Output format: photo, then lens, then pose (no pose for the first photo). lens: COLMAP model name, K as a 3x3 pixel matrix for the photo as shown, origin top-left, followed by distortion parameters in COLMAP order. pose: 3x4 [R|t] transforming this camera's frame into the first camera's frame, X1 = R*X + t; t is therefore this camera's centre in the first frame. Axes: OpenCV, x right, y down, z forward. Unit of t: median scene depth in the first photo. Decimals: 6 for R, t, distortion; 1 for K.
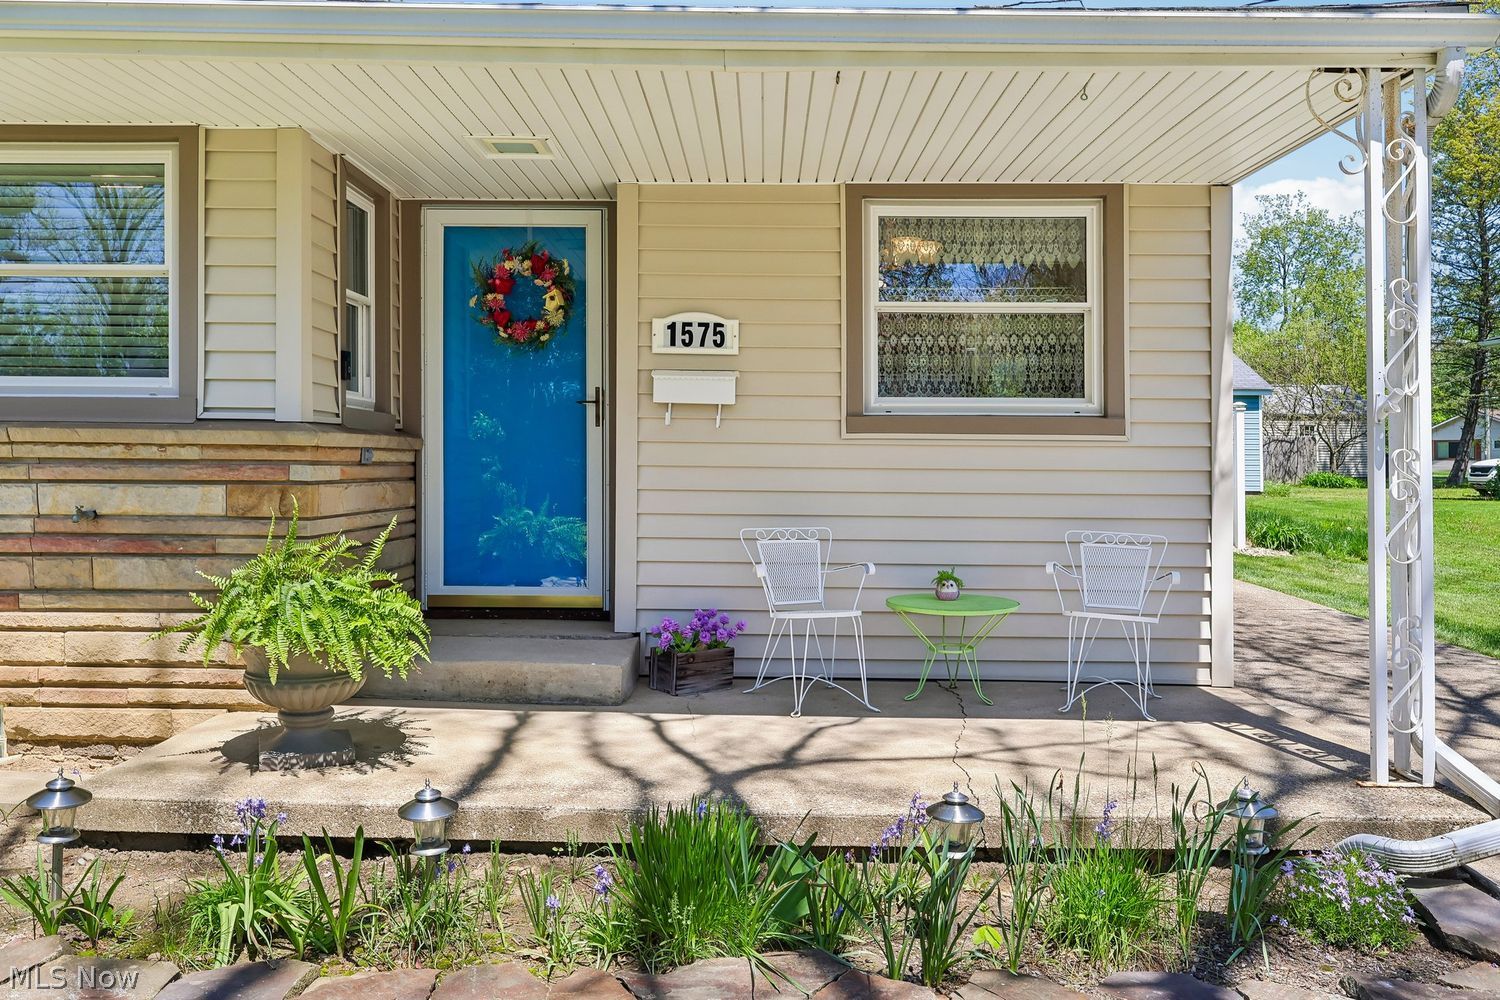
lens RADIAL K [[1176.0, 0, 746.5], [0, 1176.0, 504.4], [0, 0, 1]] dist [-0.012515, 0.001540]
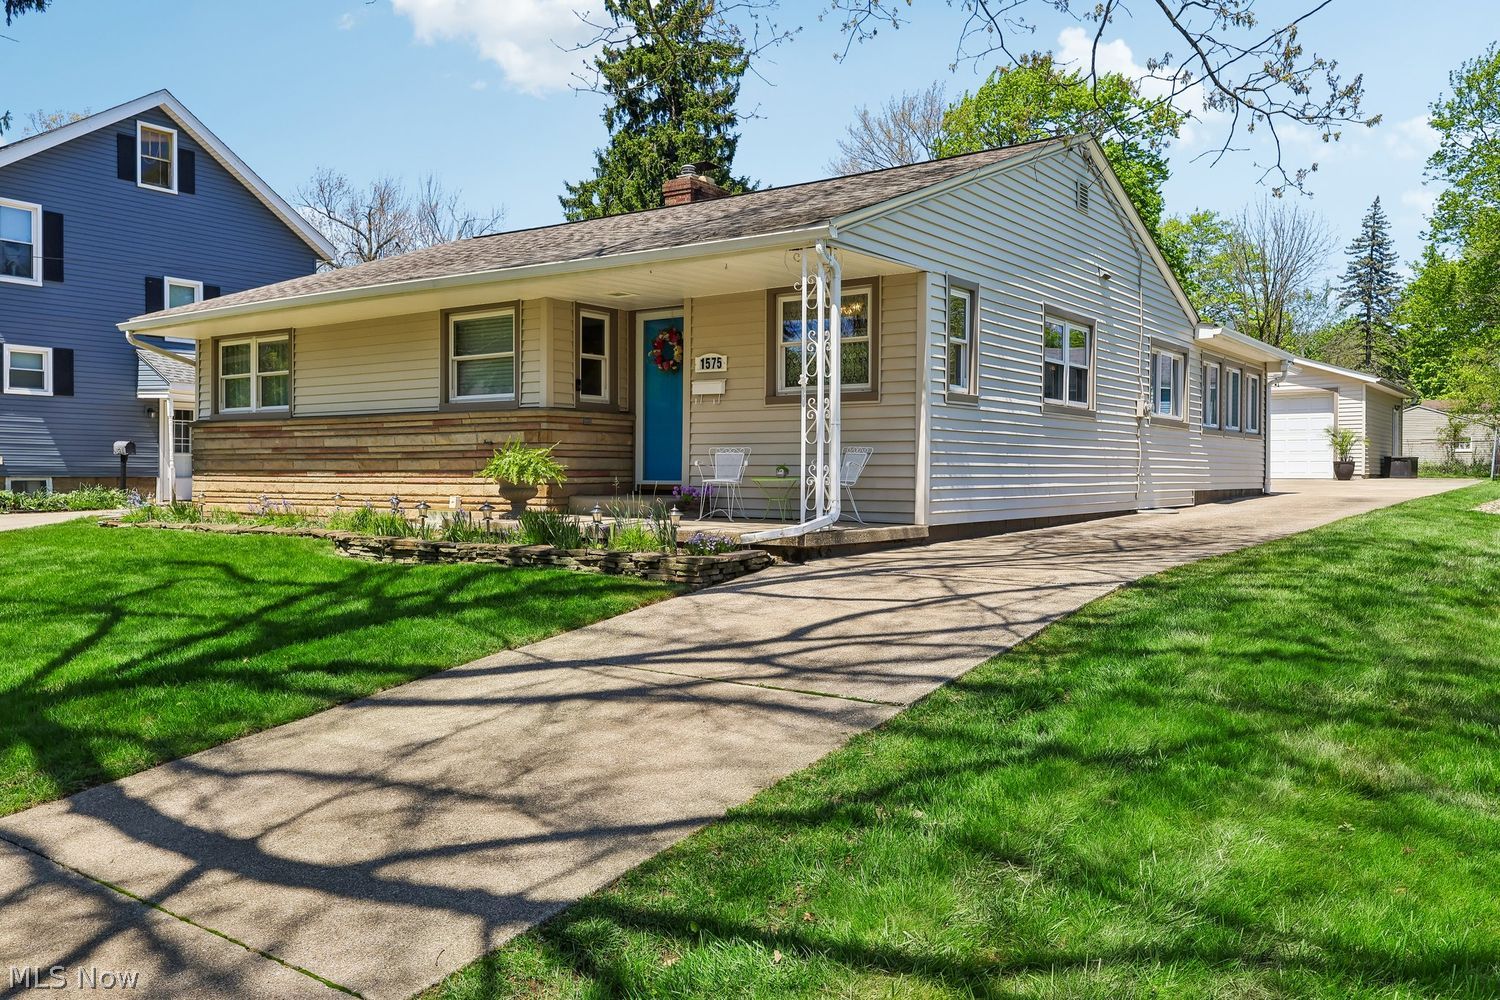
lens RADIAL K [[1176.0, 0, 752.7], [0, 1176.0, 492.2], [0, 0, 1]] dist [-0.012515, 0.001540]
pose [[0.813404, 0.005976, -0.581669, 1.327262], [-0.016212, 0.999792, -0.012400, 0.126485], [0.581474, 0.019517, 0.813331, -0.762702]]
